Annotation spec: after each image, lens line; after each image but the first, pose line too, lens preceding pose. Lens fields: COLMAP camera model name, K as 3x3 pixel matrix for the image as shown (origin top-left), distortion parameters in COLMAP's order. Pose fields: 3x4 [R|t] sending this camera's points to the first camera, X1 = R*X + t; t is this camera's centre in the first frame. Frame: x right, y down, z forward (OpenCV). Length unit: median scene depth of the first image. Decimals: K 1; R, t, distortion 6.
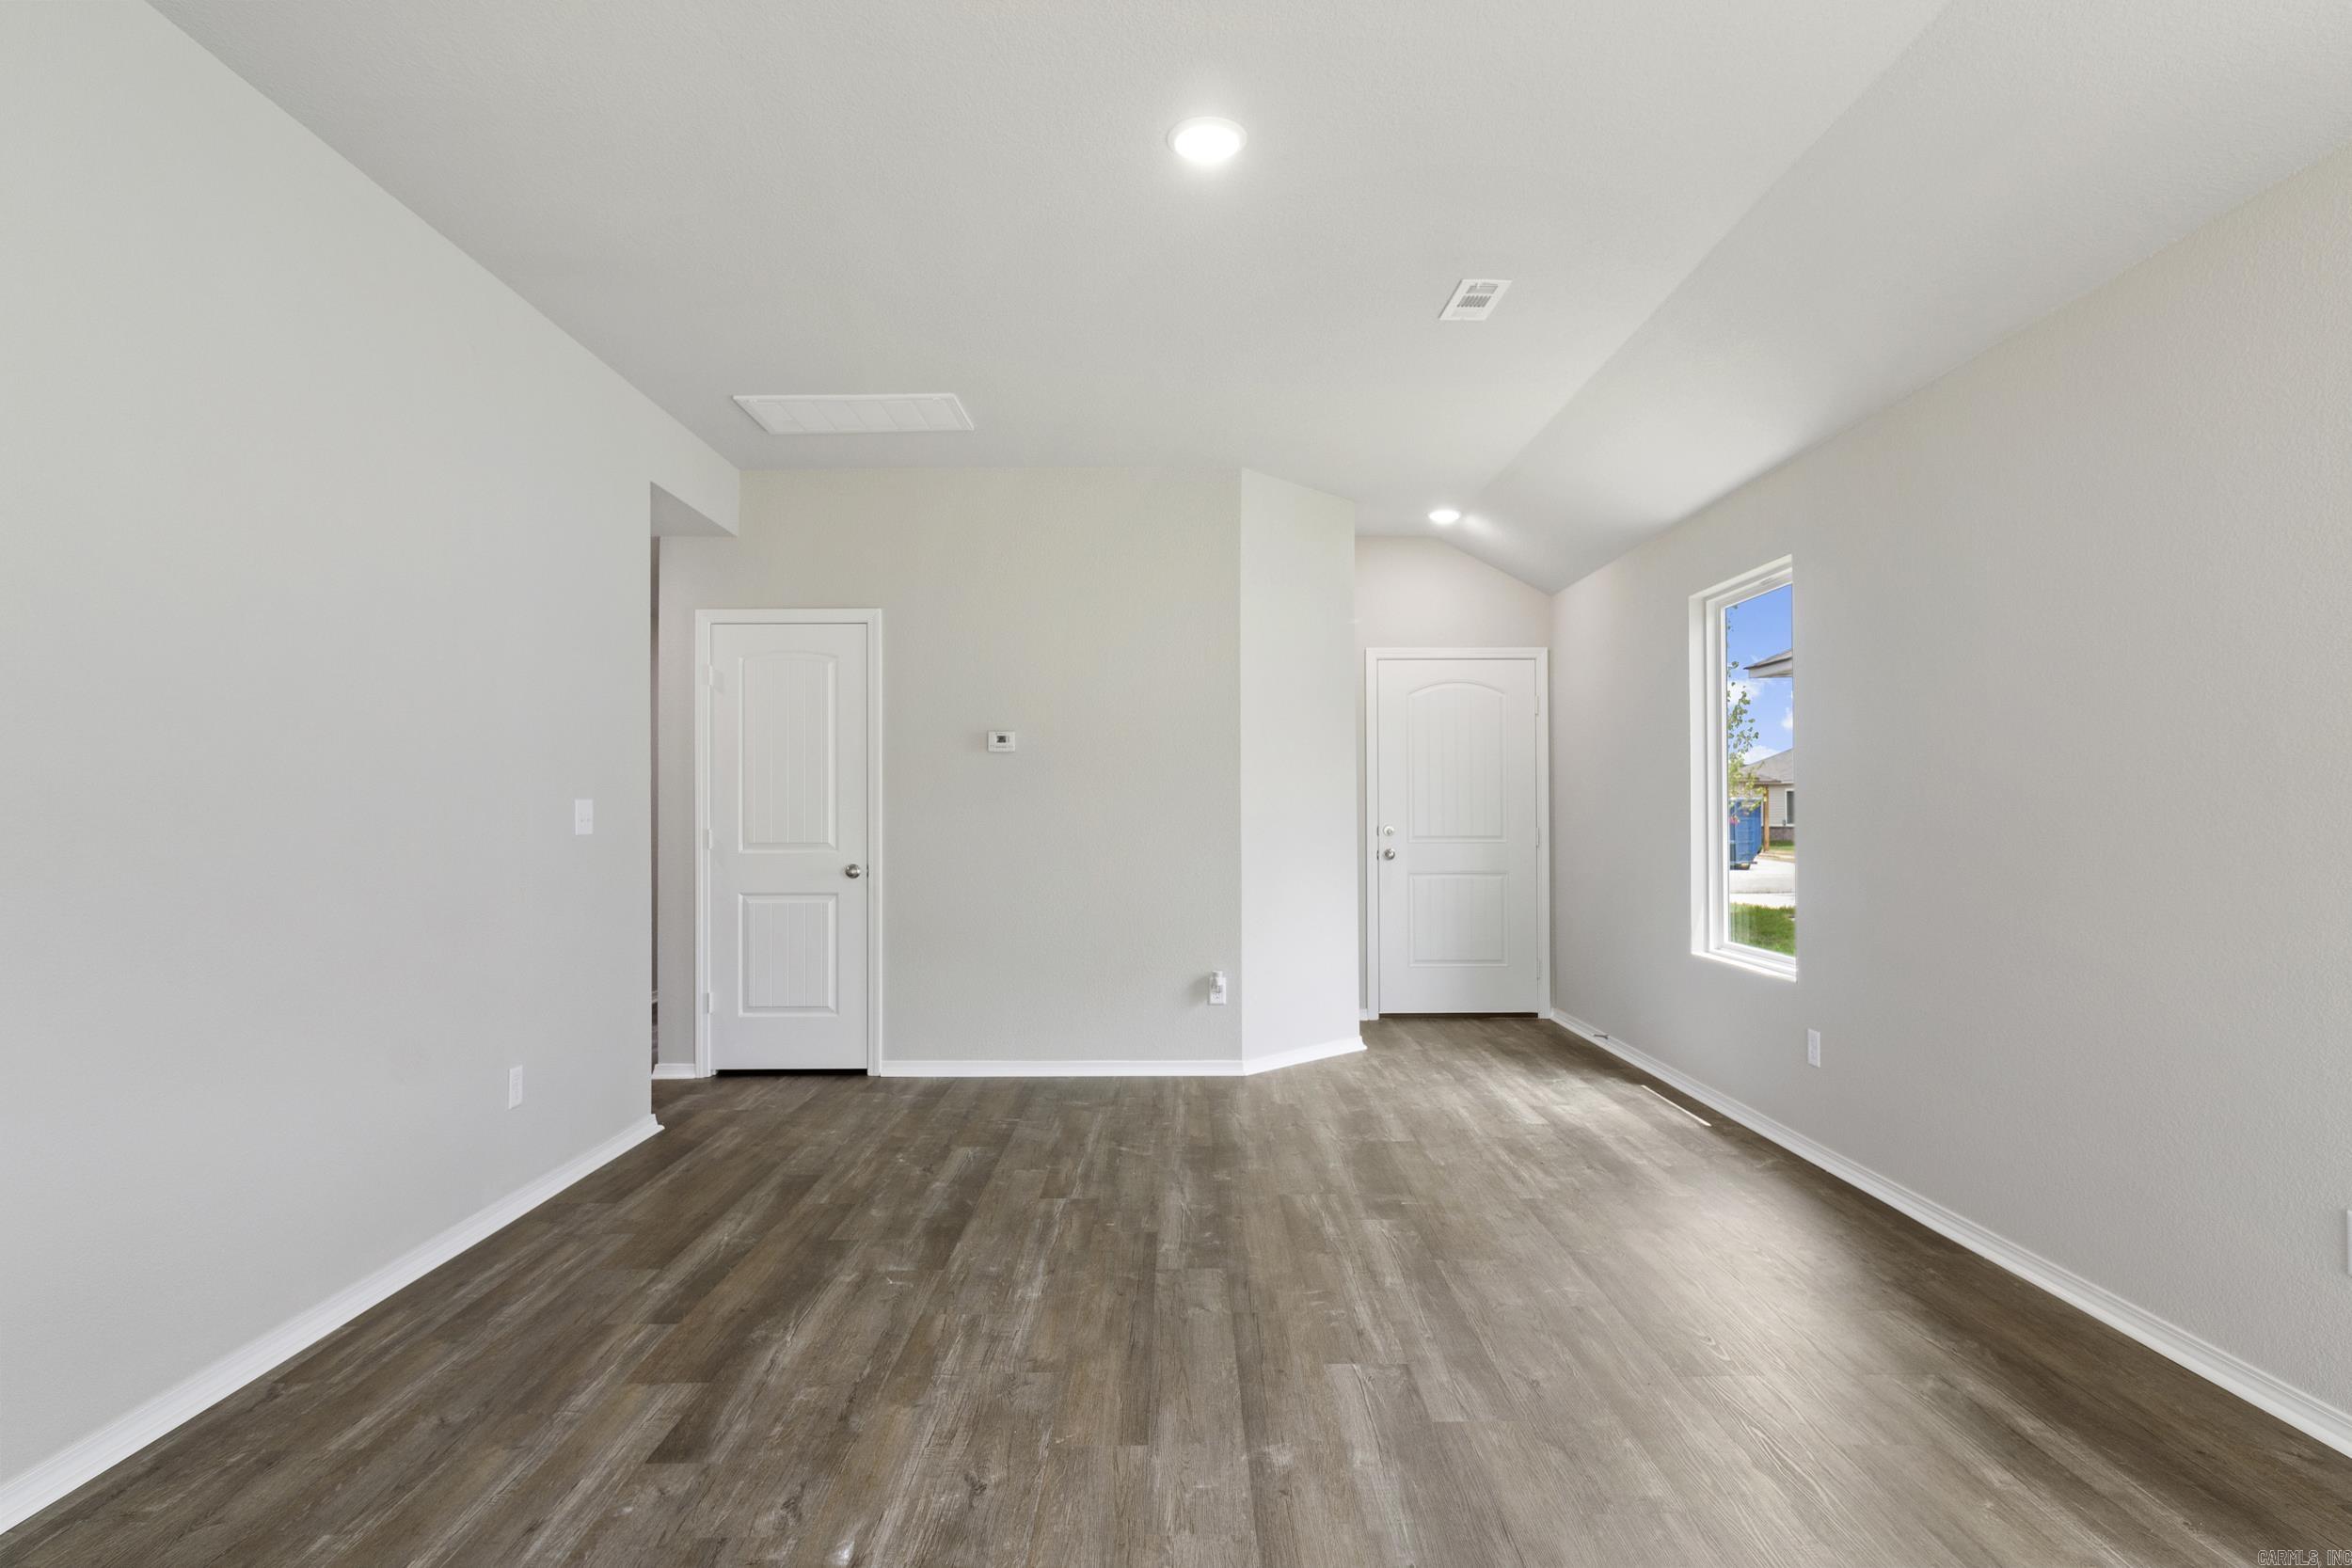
lens RADIAL K [[1280.5, 0, 1197.2], [0, 1280.5, 789.6], [0, 0, 1]] dist [0.004508, -0.002653]
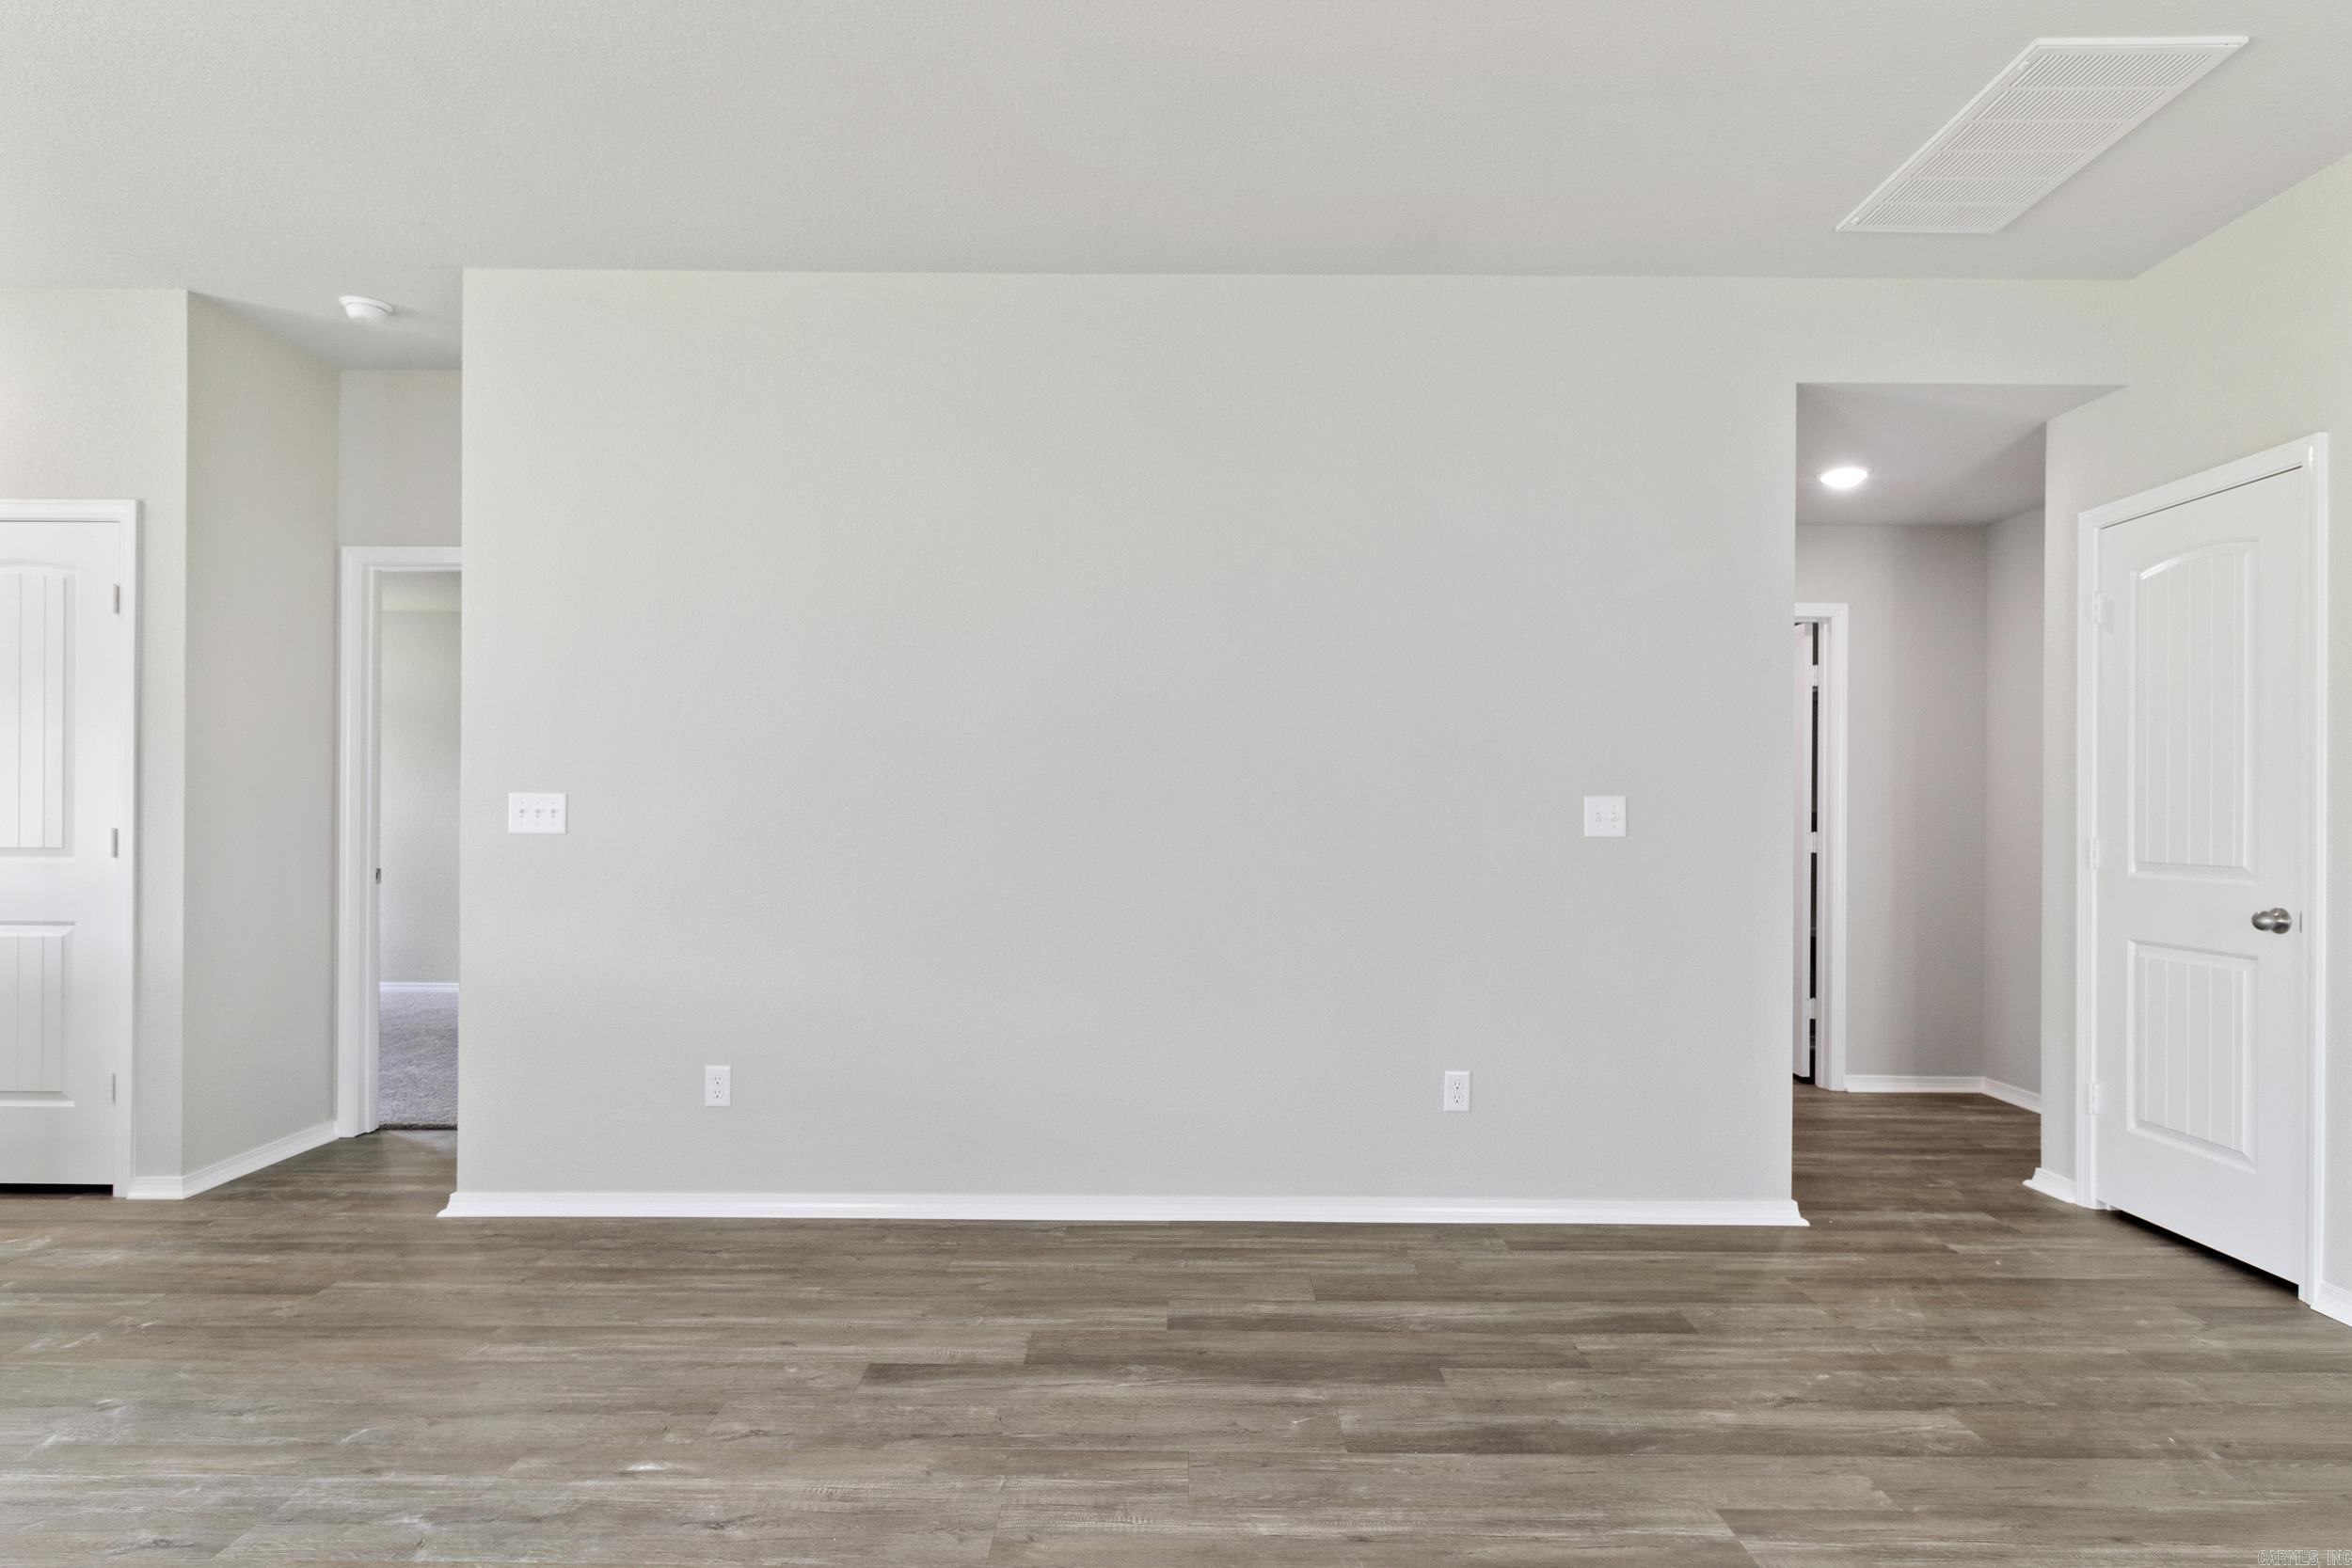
lens RADIAL K [[1280.5, 0, 1177.5], [0, 1280.5, 808.7], [0, 0, 1]] dist [0.004508, -0.002653]
pose [[-0.023051, 0.000041, -0.999734, 0.405099], [0.013322, 0.999911, -0.000266, 0.011472], [0.999646, -0.013324, -0.023050, 0.722749]]
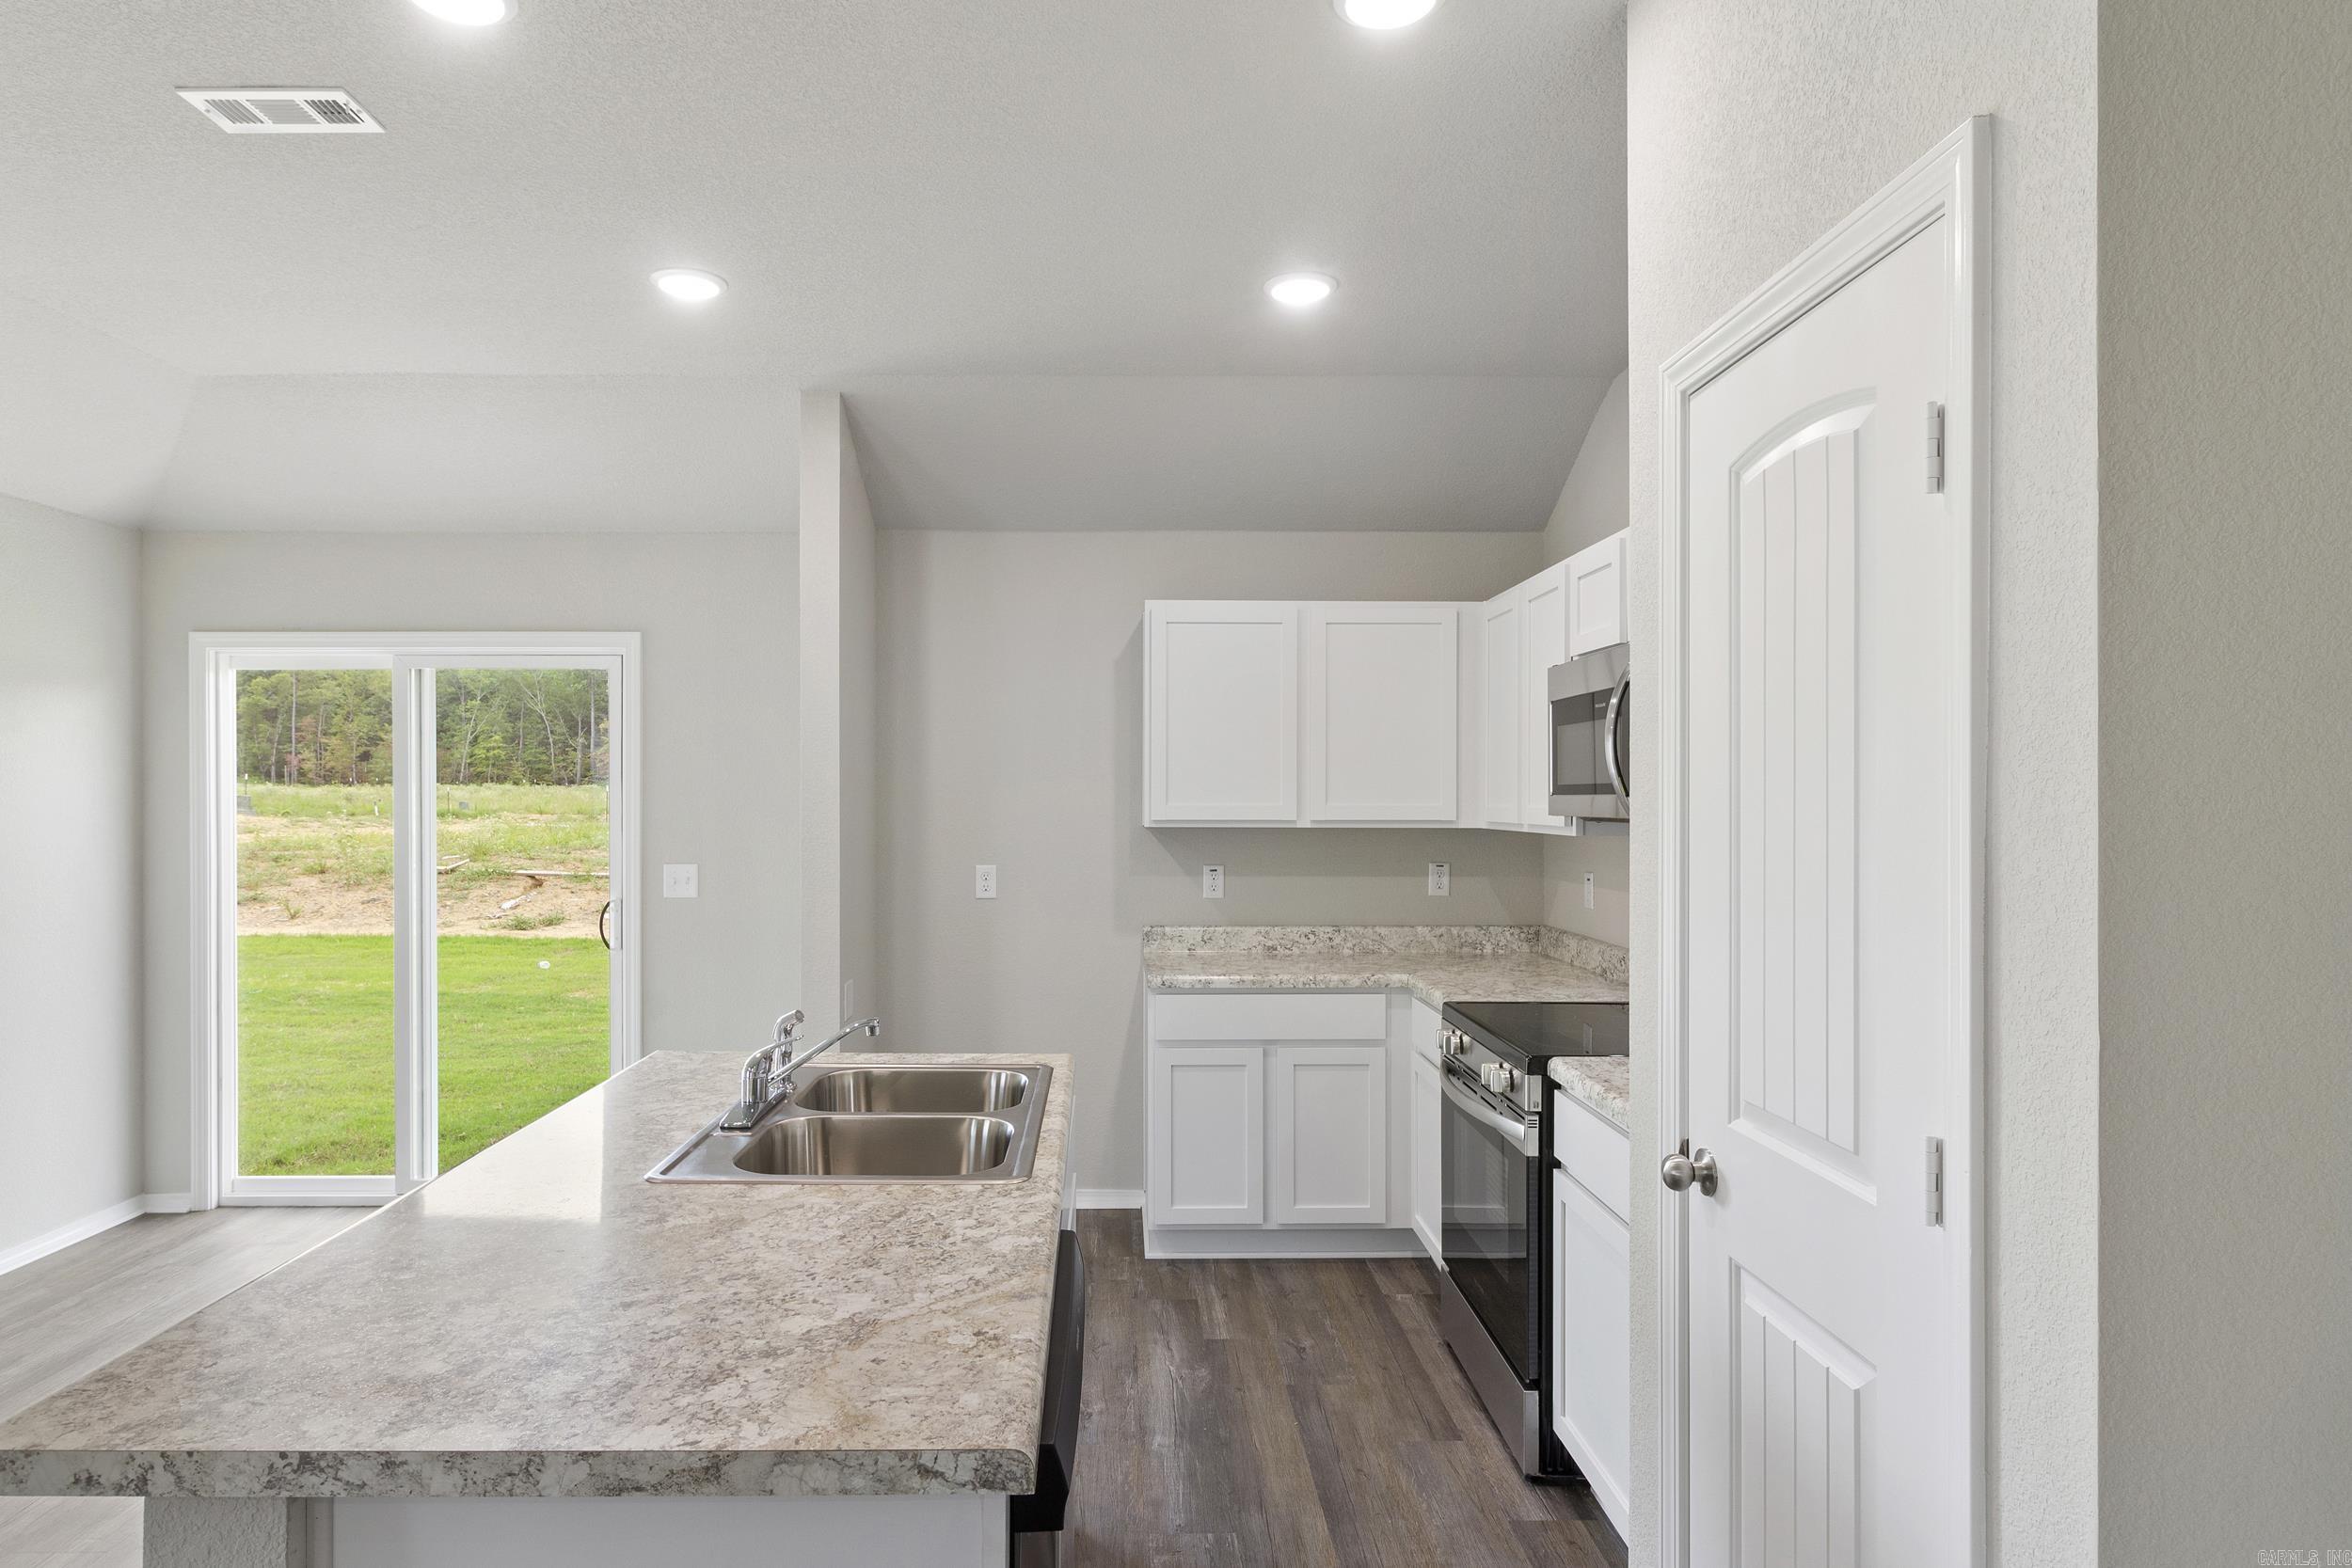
lens RADIAL K [[1280.5, 0, 1130.2], [0, 1280.5, 794.7], [0, 0, 1]] dist [0.004508, -0.002653]
pose [[-0.999957, 0.001679, 0.009140, -0.304259], [0.001449, 0.999682, -0.025160, -0.059148], [-0.009180, -0.025145, -0.999642, 0.247934]]
